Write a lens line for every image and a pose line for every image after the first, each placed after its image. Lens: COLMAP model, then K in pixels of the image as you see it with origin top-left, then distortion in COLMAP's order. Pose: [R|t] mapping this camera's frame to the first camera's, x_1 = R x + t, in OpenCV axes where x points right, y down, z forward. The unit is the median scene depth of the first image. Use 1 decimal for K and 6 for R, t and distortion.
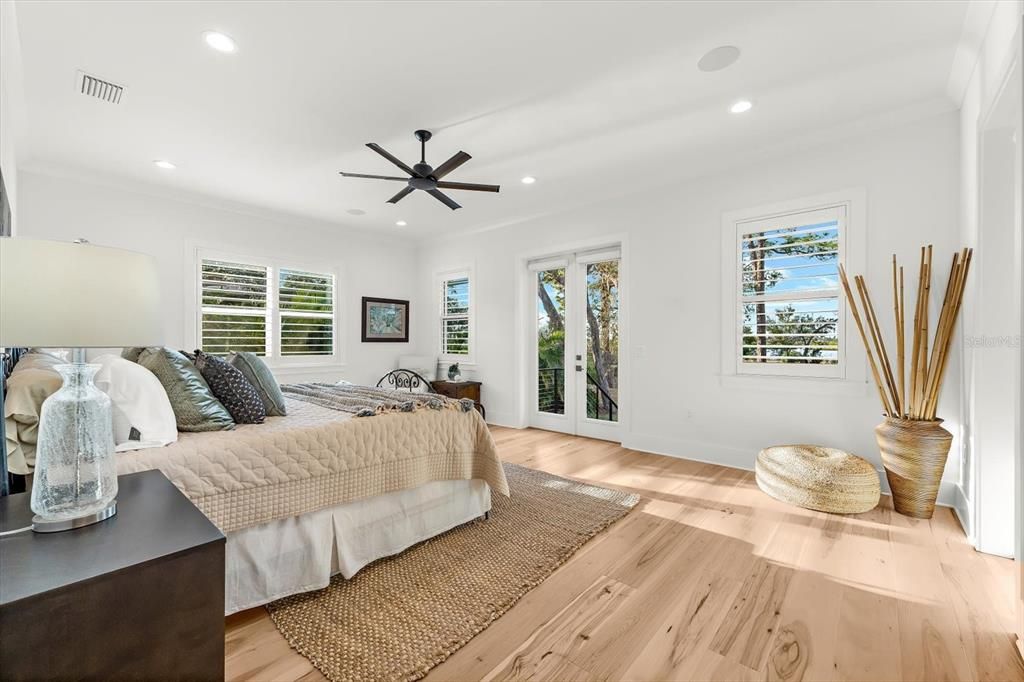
lens RADIAL K [[418.9, 0, 509.7], [0, 418.9, 338.7], [0, 0, 1]] dist [-0.000963, -0.000392]
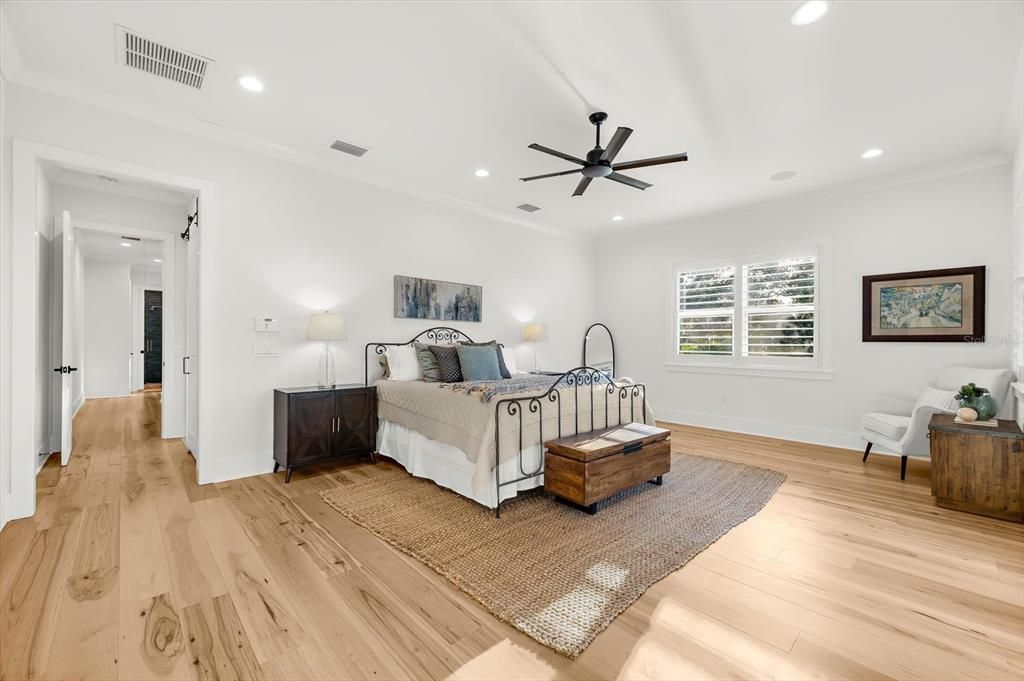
lens RADIAL K [[413.6, 0, 508.2], [0, 413.6, 341.0], [0, 0, 1]] dist [0.010900, -0.000452]
pose [[-0.101878, 0.000539, -0.994797, 0.722985], [0.006407, 0.999979, -0.000115, 0.006255], [0.994776, -0.006385, -0.101880, 0.877045]]
